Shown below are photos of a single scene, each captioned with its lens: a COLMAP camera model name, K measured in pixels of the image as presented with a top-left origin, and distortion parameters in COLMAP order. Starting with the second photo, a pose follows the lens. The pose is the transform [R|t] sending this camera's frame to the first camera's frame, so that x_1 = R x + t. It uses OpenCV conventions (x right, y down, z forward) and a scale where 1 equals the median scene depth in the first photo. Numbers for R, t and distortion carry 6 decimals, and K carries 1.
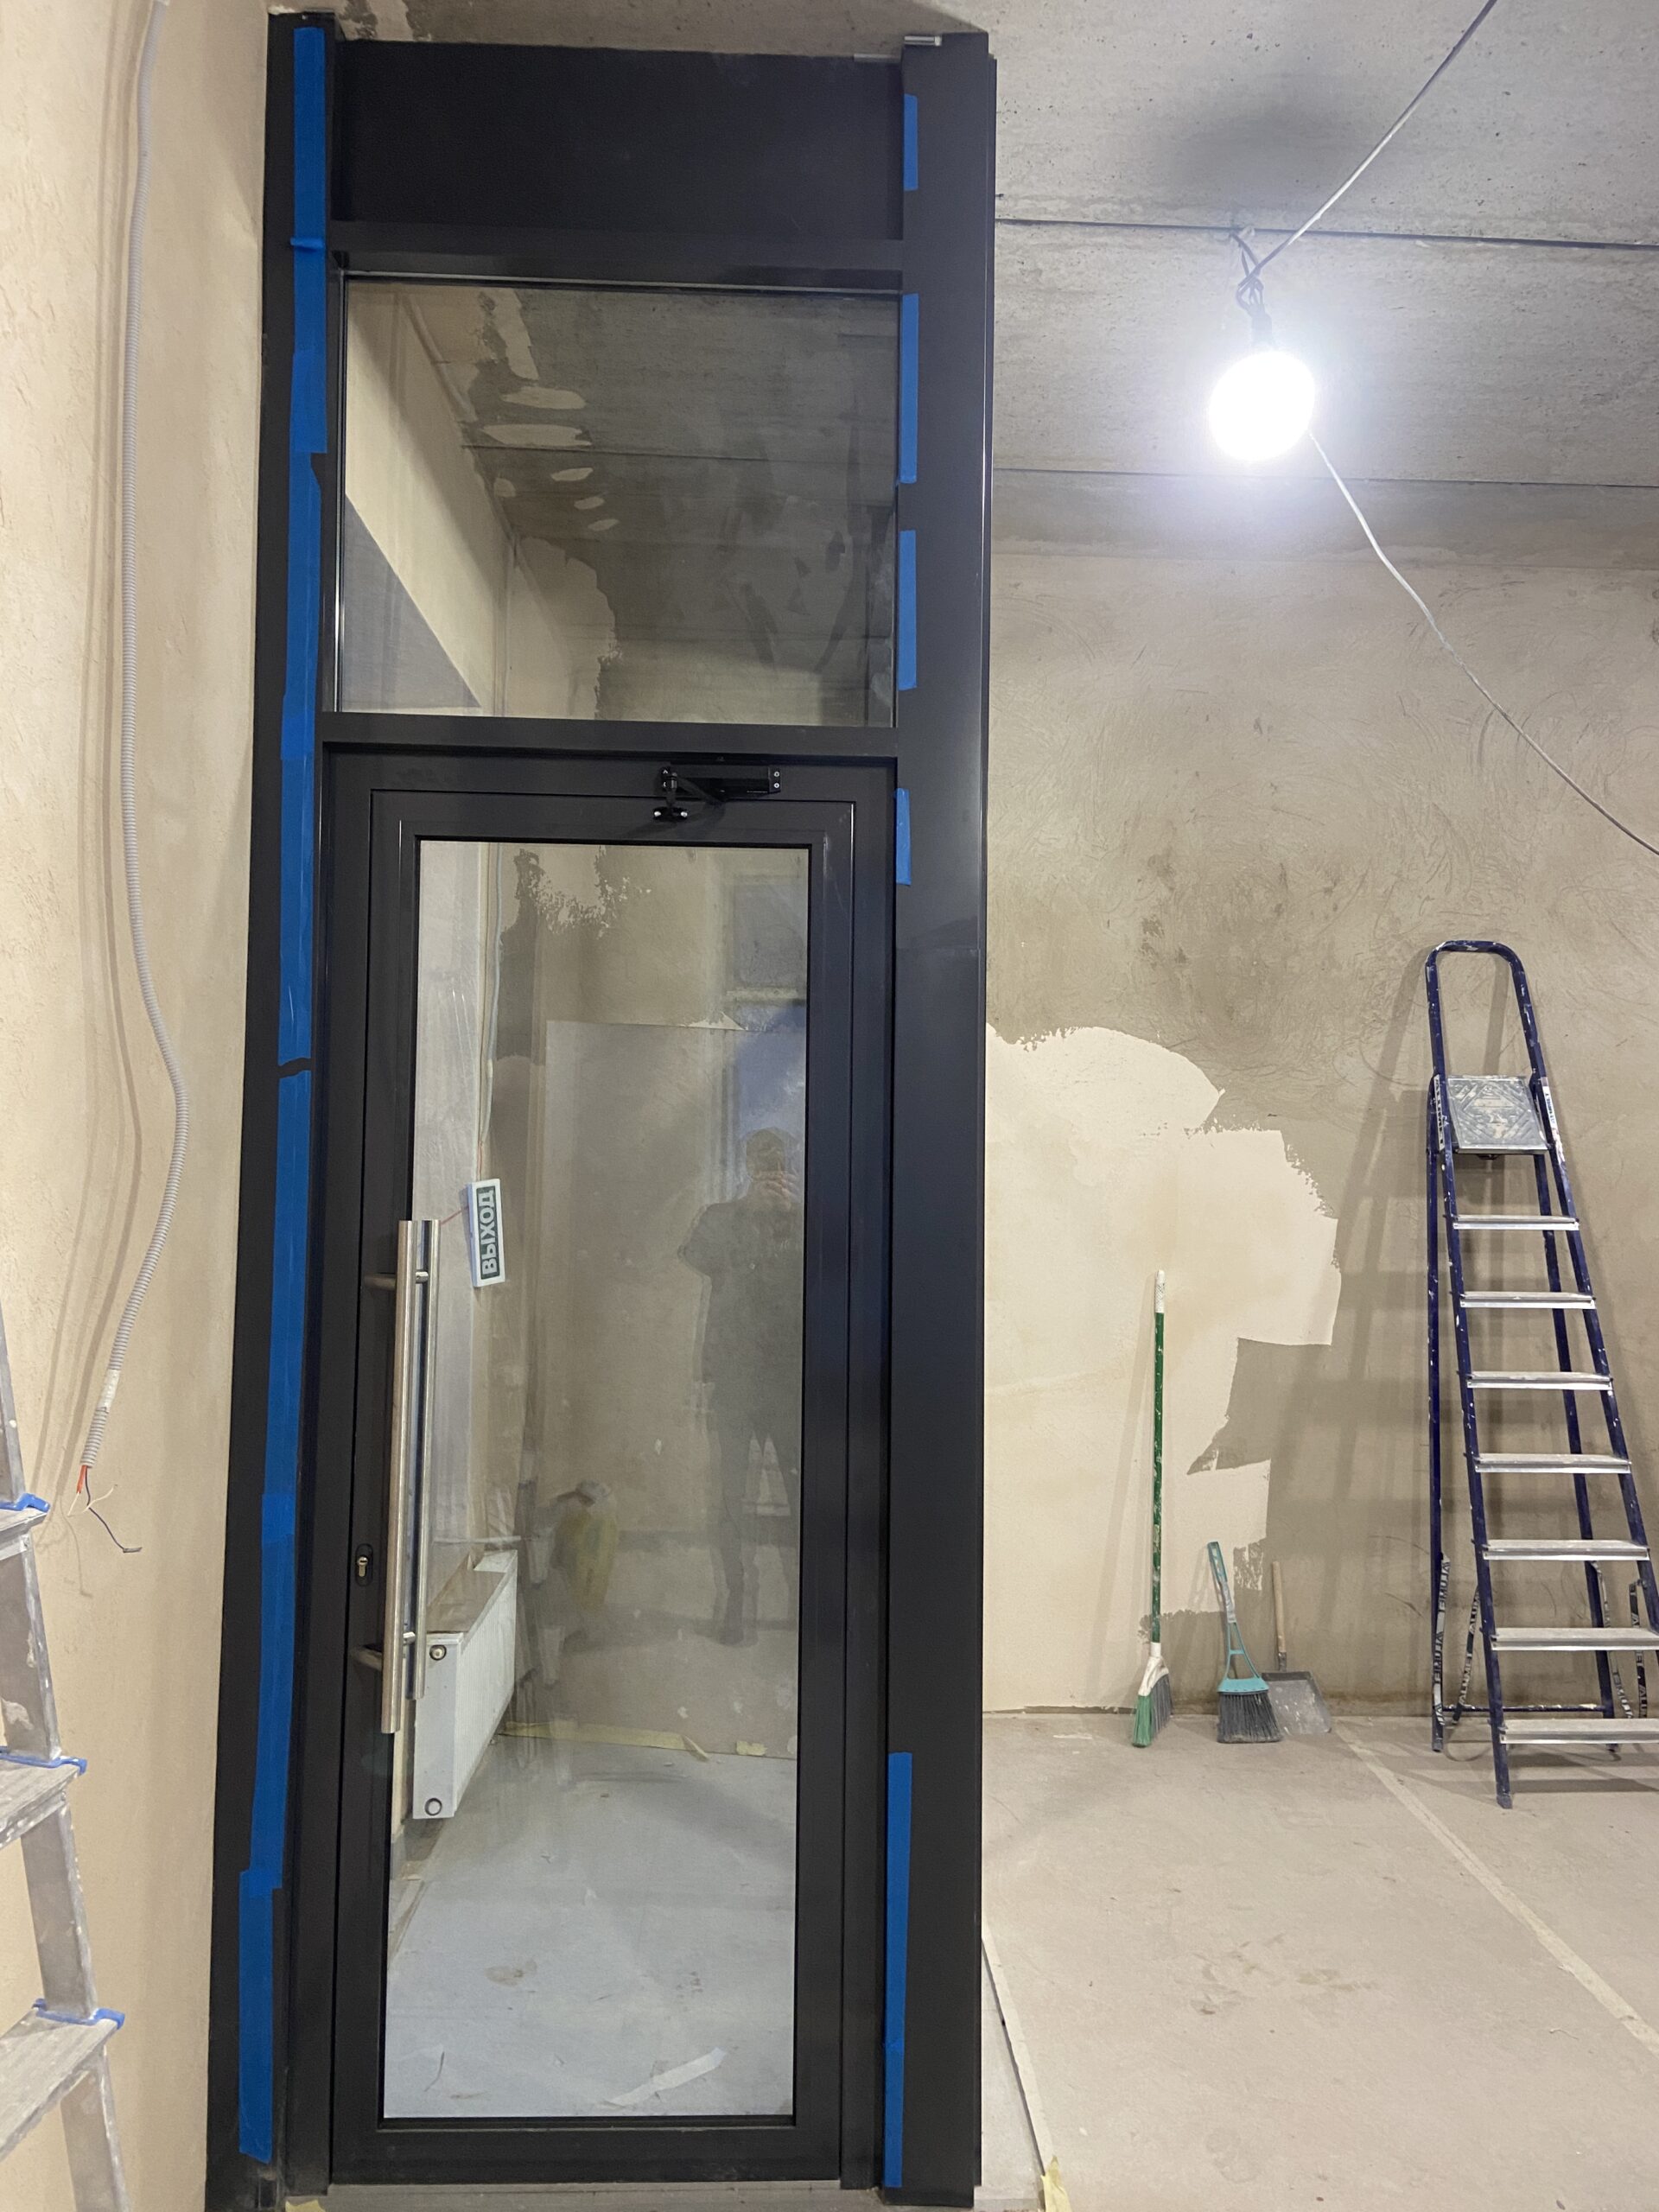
lens RADIAL K [[1653.7, 0, 829.3], [0, 1653.7, 1065.1], [0, 0, 1]] dist [0.001994, 0.001320]
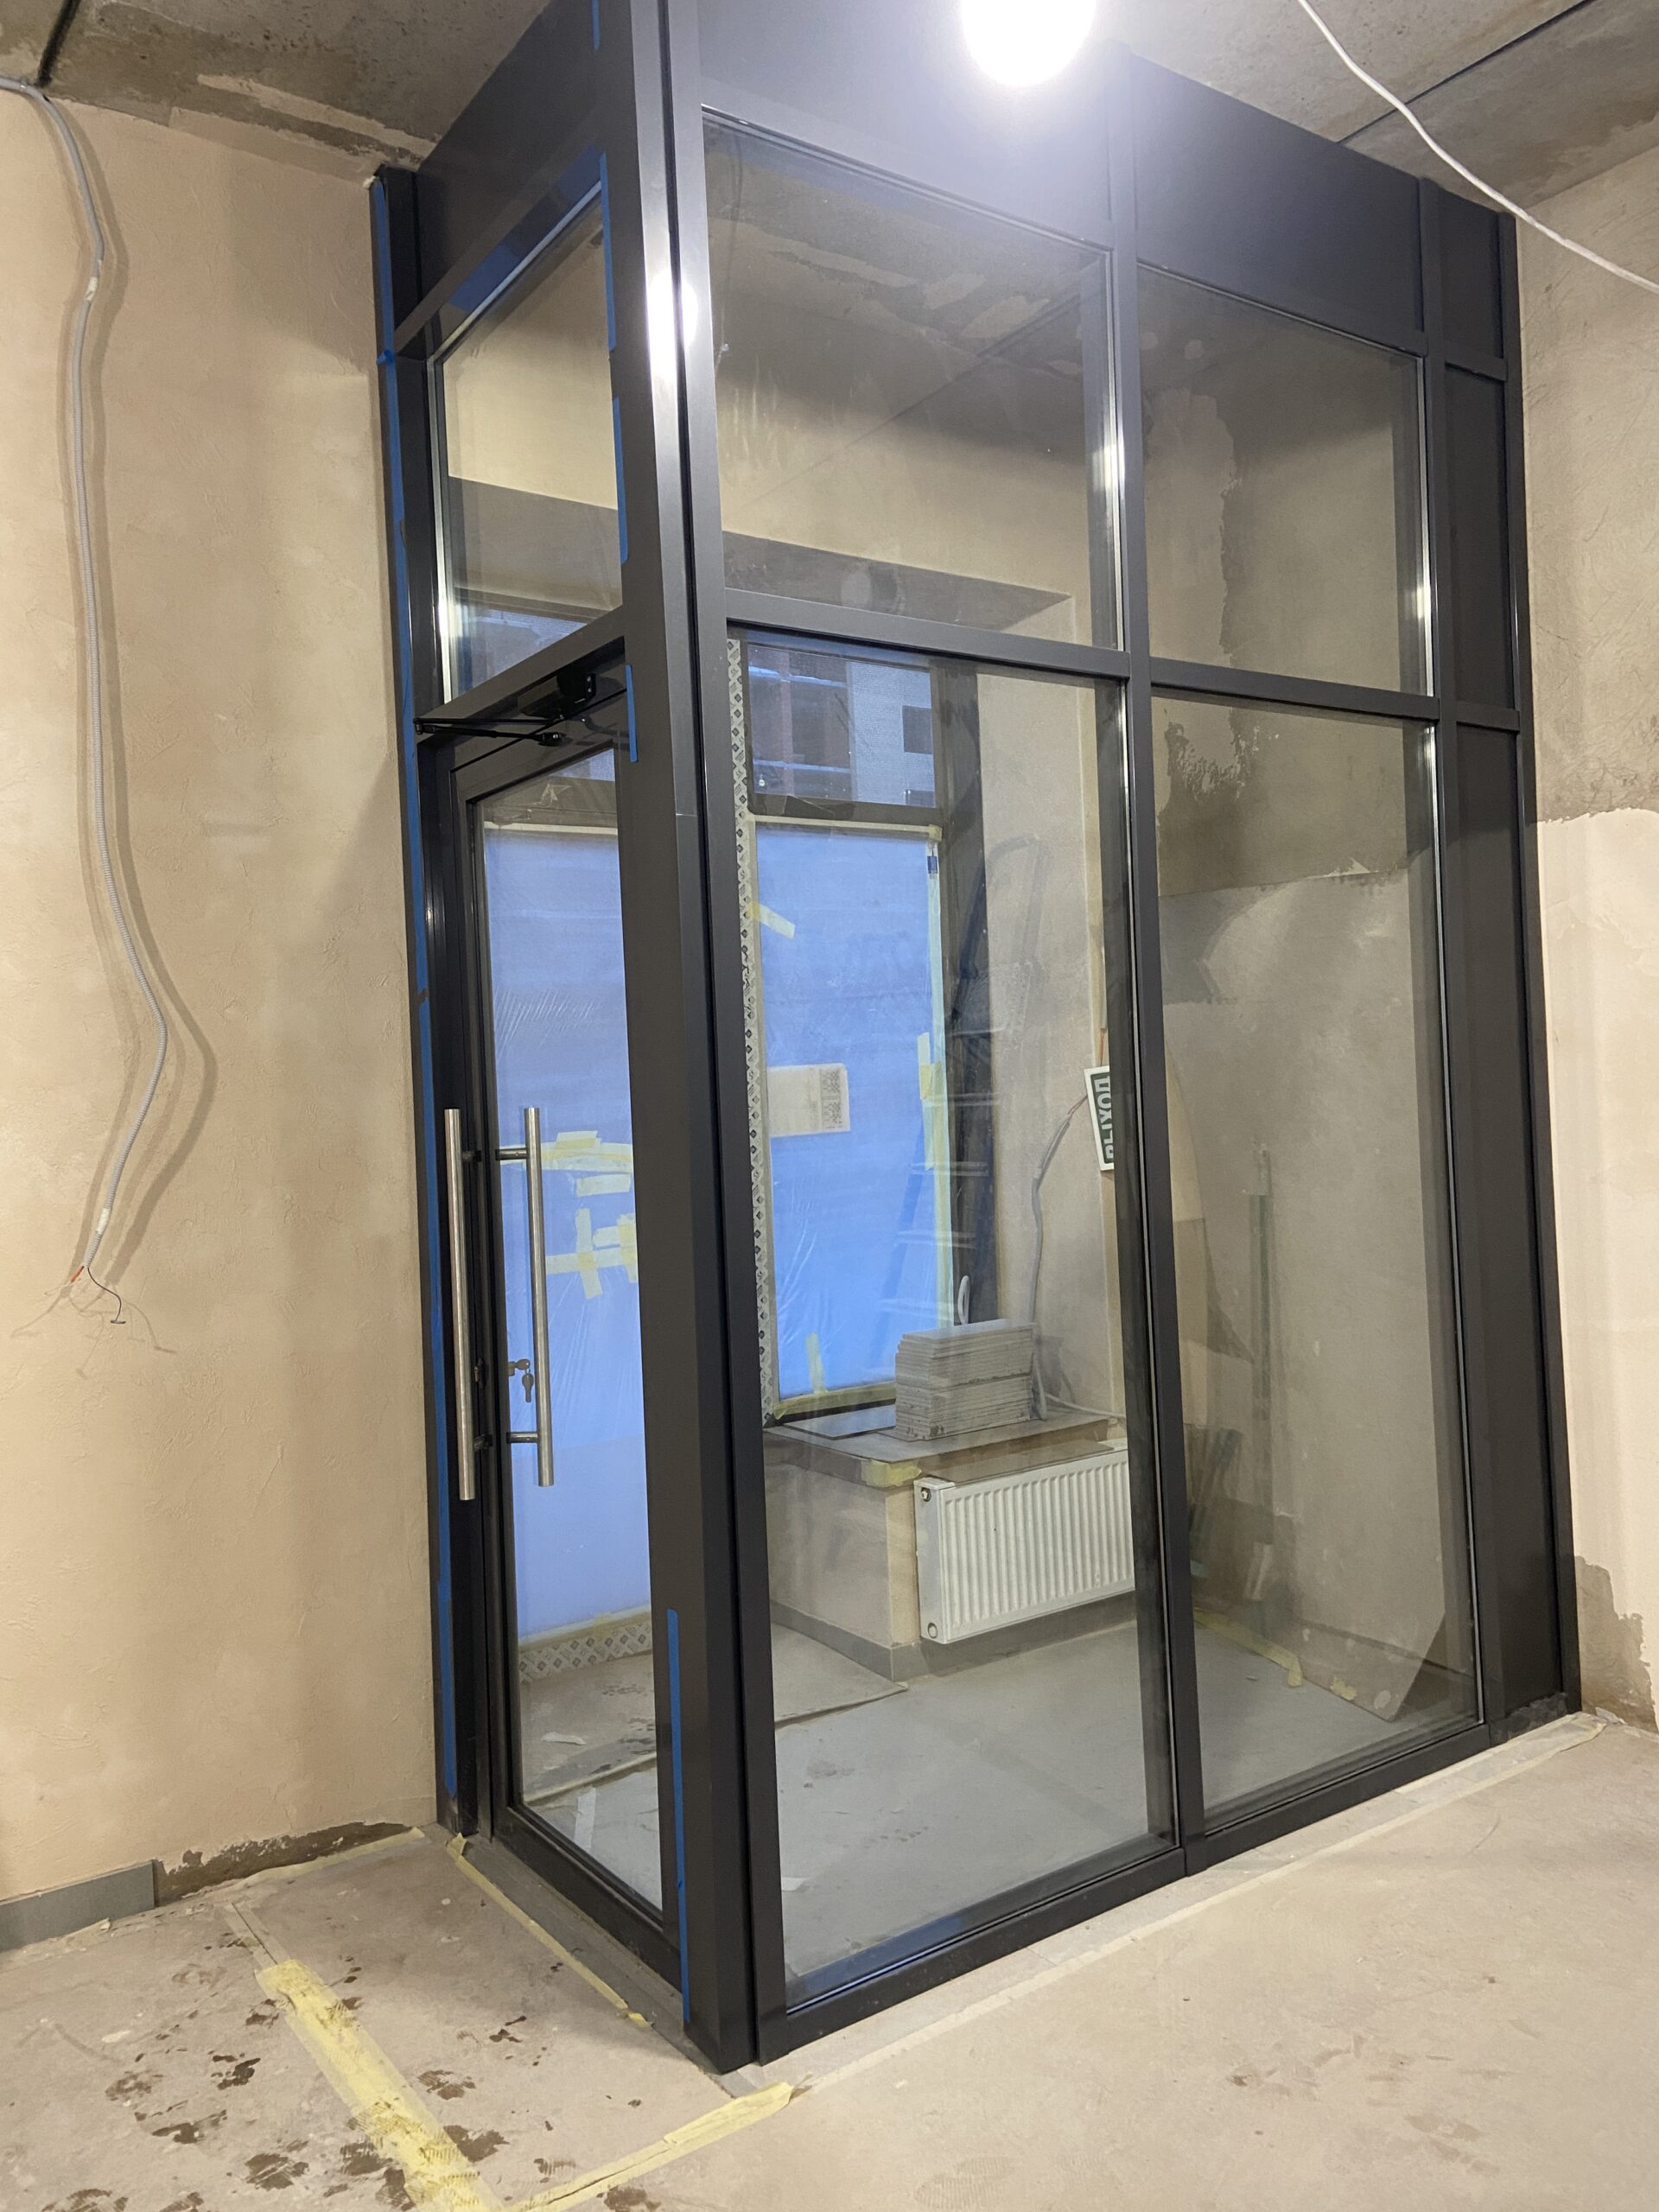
lens RADIAL K [[1667.6, 0, 829.5], [0, 1667.6, 1106.0], [0, 0, 1]] dist [0.002914, -0.001983]
pose [[0.530982, -0.027264, -0.846945, 0.565823], [0.097434, 0.994818, 0.029062, 0.048010], [0.841763, -0.097953, 0.530886, 0.318595]]
